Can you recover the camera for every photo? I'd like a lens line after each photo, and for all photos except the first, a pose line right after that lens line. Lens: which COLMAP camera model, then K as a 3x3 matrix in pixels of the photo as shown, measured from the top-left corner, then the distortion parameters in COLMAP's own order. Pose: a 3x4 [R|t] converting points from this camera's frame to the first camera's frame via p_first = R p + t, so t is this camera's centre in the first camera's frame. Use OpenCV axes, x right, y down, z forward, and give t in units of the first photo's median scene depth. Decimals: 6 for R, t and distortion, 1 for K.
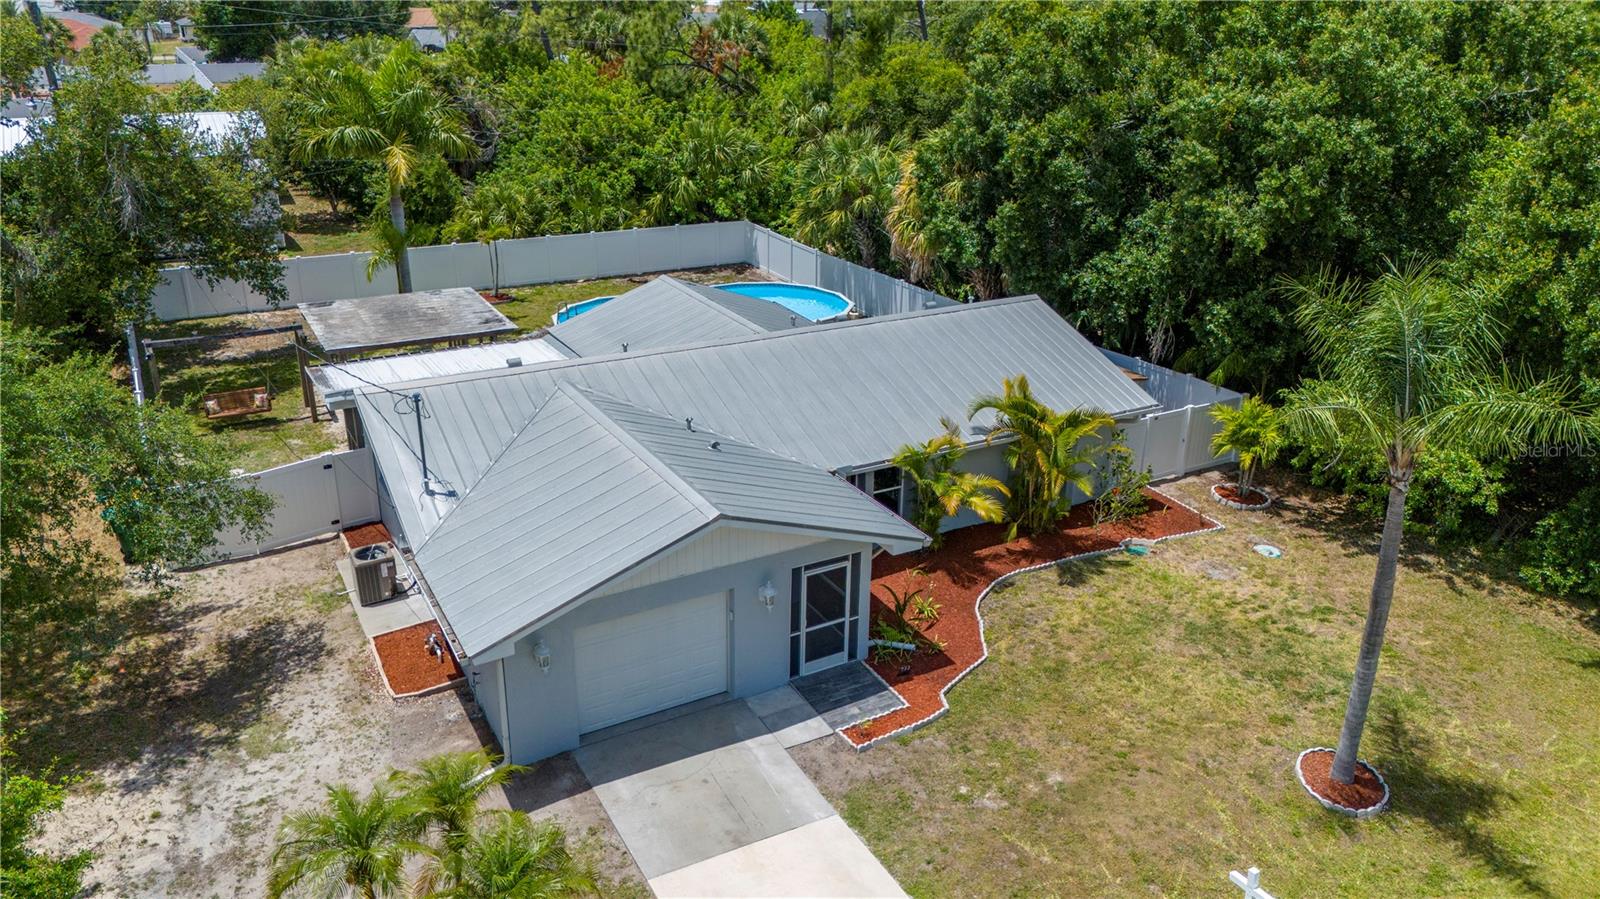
lens RADIAL K [[1179.0, 0, 800.0], [0, 1179.0, 449.5], [0, 0, 1]] dist [0.089886, -0.098978]
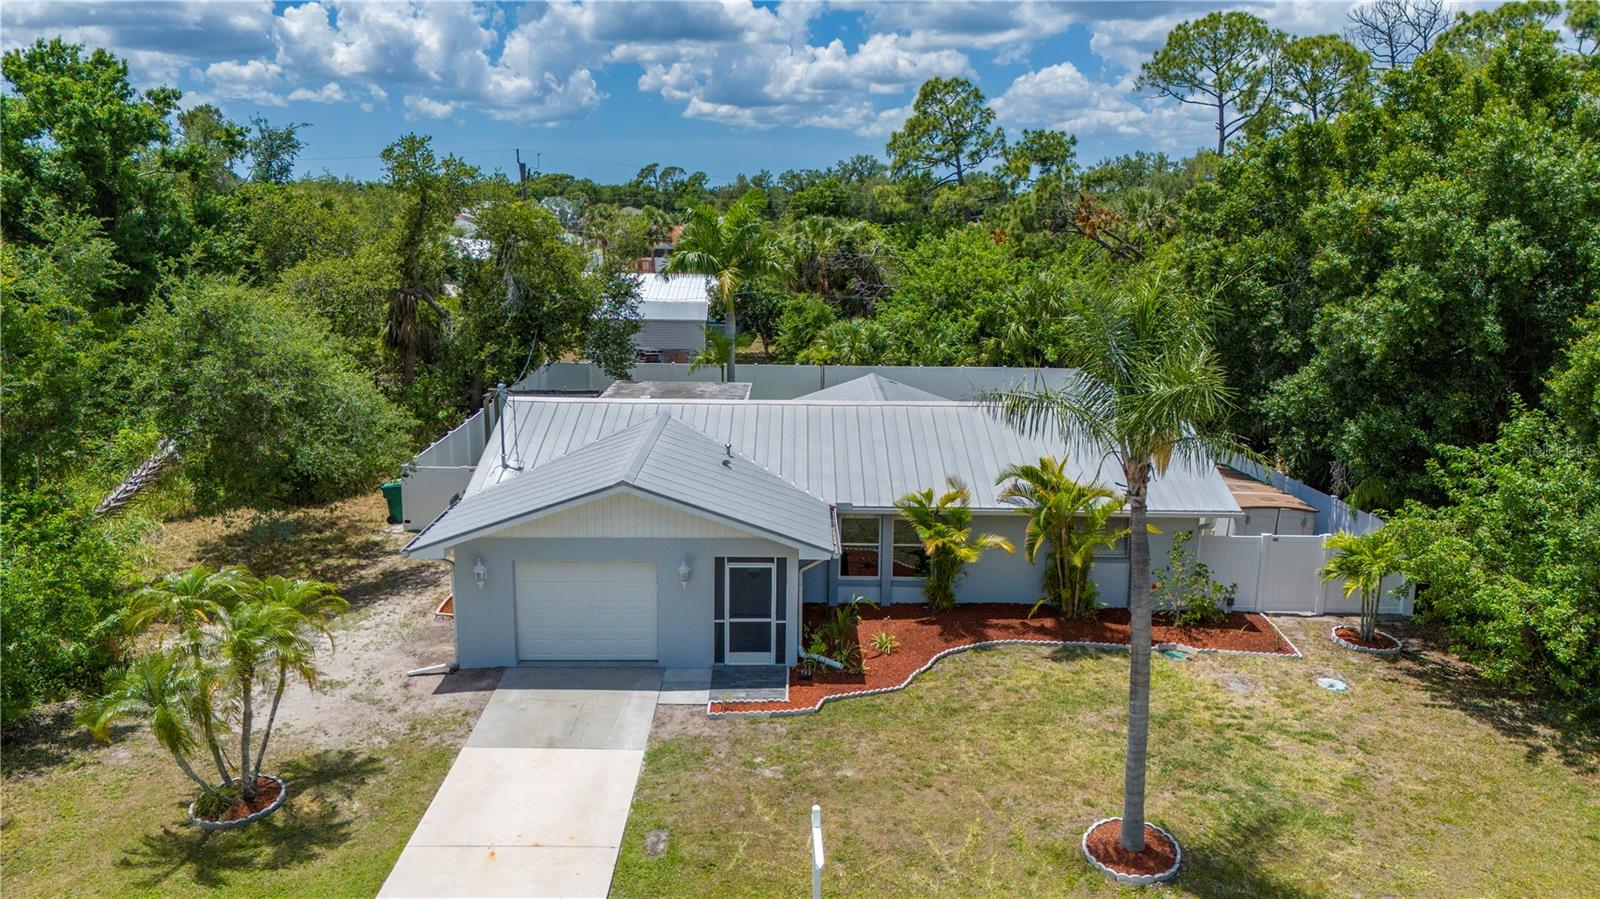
lens RADIAL K [[1172.9, 0, 797.3], [0, 1172.9, 444.6], [0, 0, 1]] dist [0.081542, -0.073938]
pose [[0.873809, 0.094573, -0.476984, 0.453220], [-0.179571, 0.974330, -0.135780, 0.103512], [0.451898, 0.204298, 0.868361, 0.026820]]
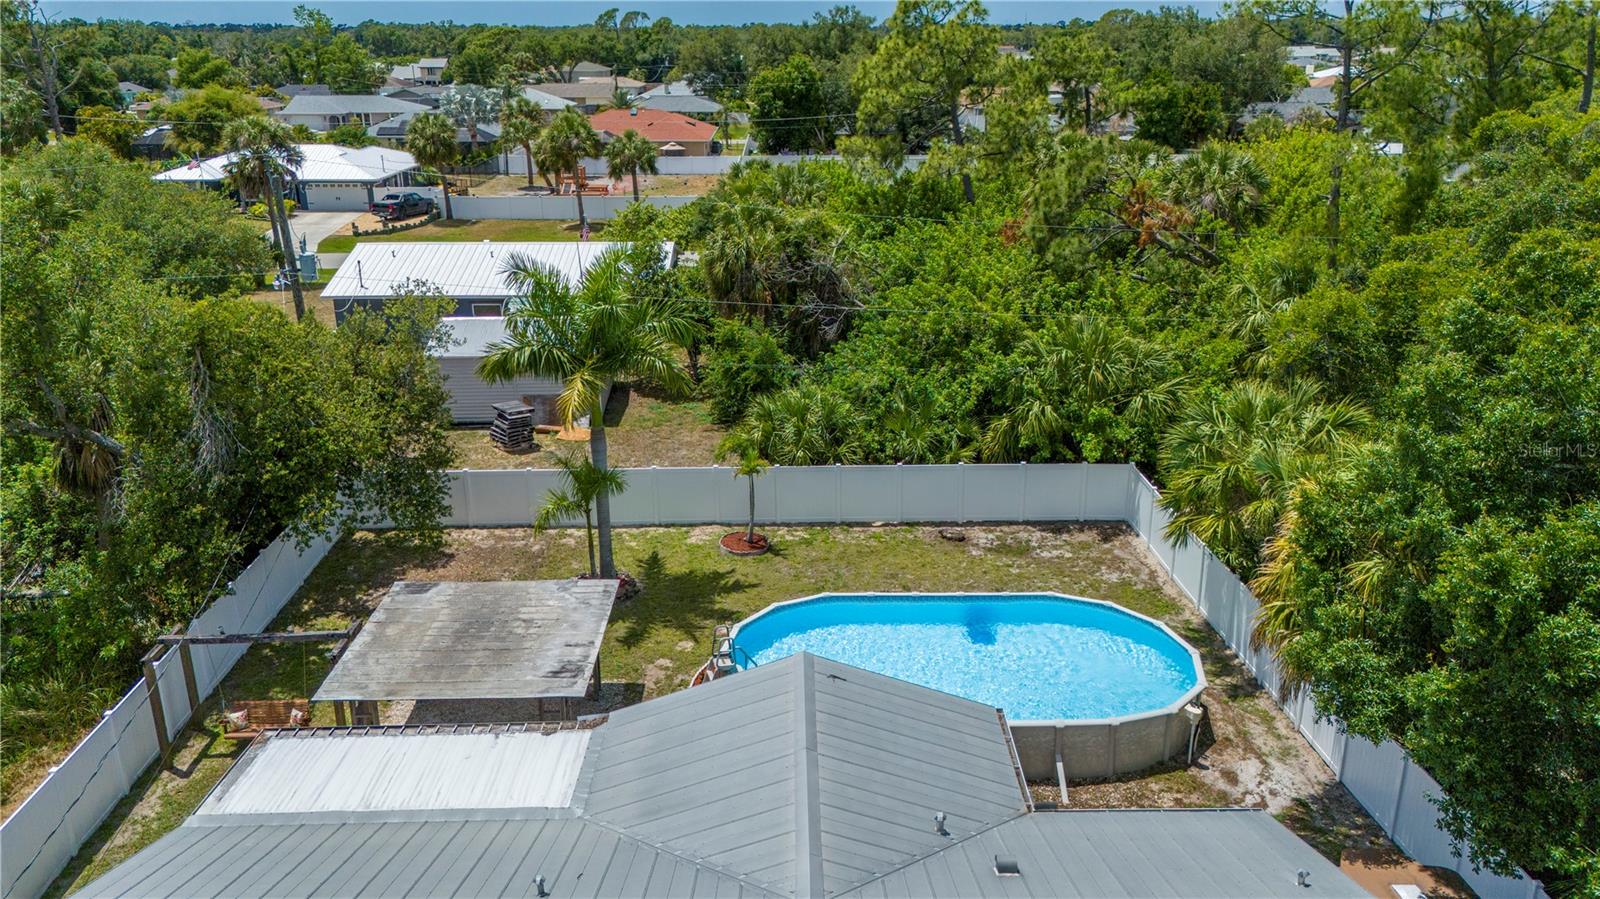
lens RADIAL K [[1203.6, 0, 800.0], [0, 1203.6, 449.5], [0, 0, 1]] dist [0.078754, -0.085253]
pose [[0.880337, 0.138527, -0.453671, 0.200685], [-0.160685, 0.986950, -0.010443, -0.314186], [0.446305, 0.082092, 0.891108, 0.535891]]
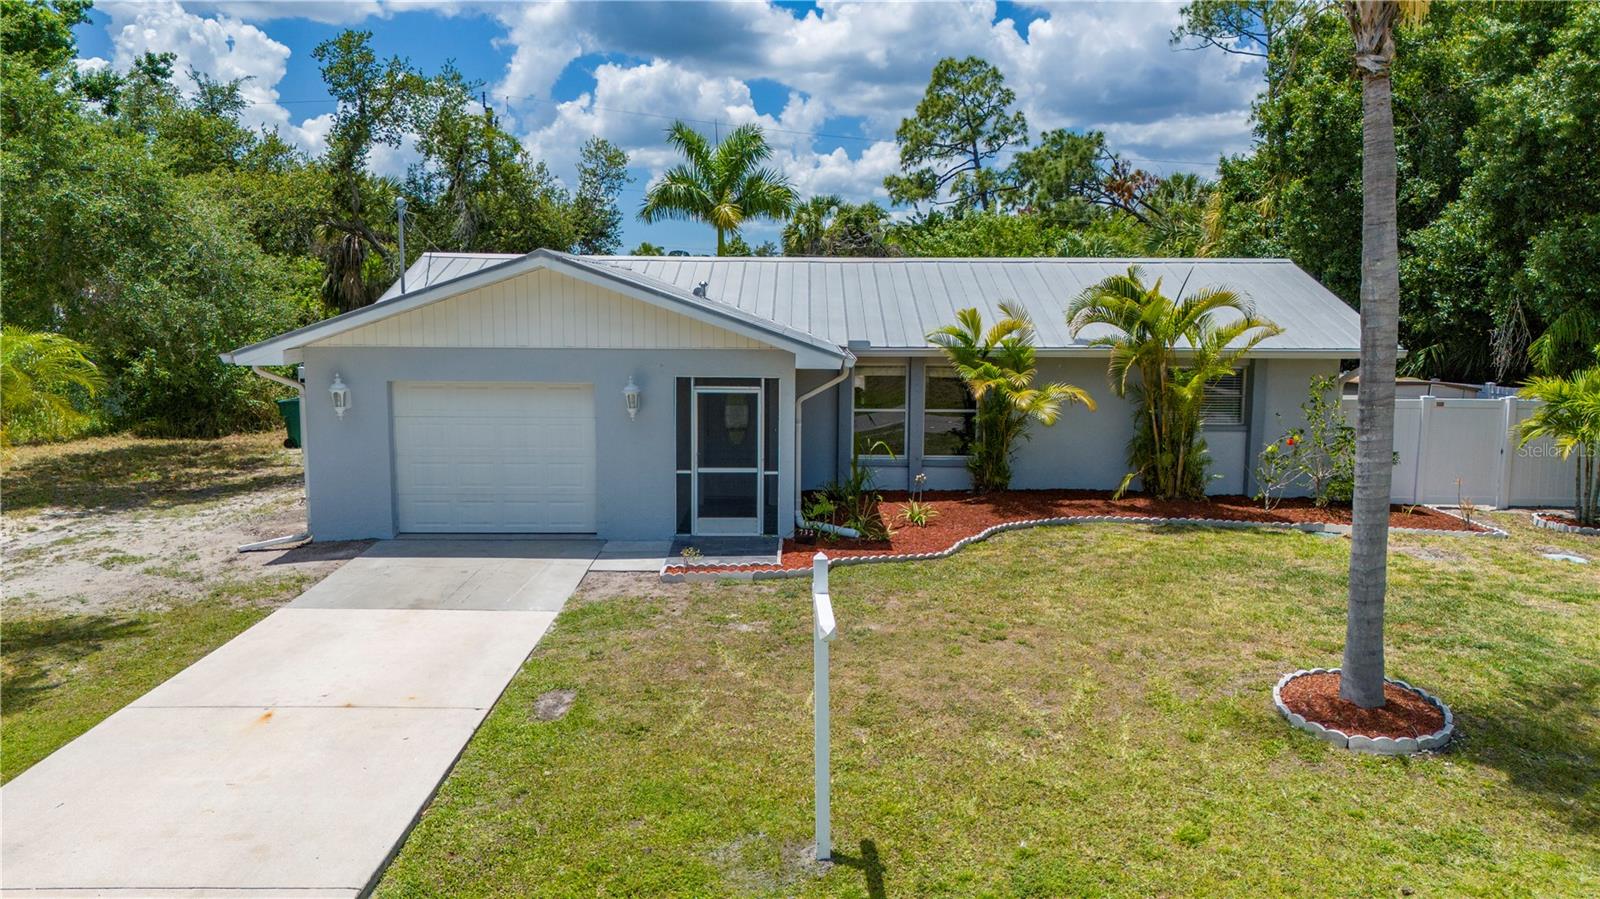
lens RADIAL K [[1172.9, 0, 797.3], [0, 1172.9, 444.6], [0, 0, 1]] dist [0.081542, -0.073938]
pose [[0.871651, 0.052541, -0.487303, 0.348396], [-0.177945, 0.960321, -0.214754, 0.231202], [0.456684, 0.273904, 0.846414, 0.290474]]
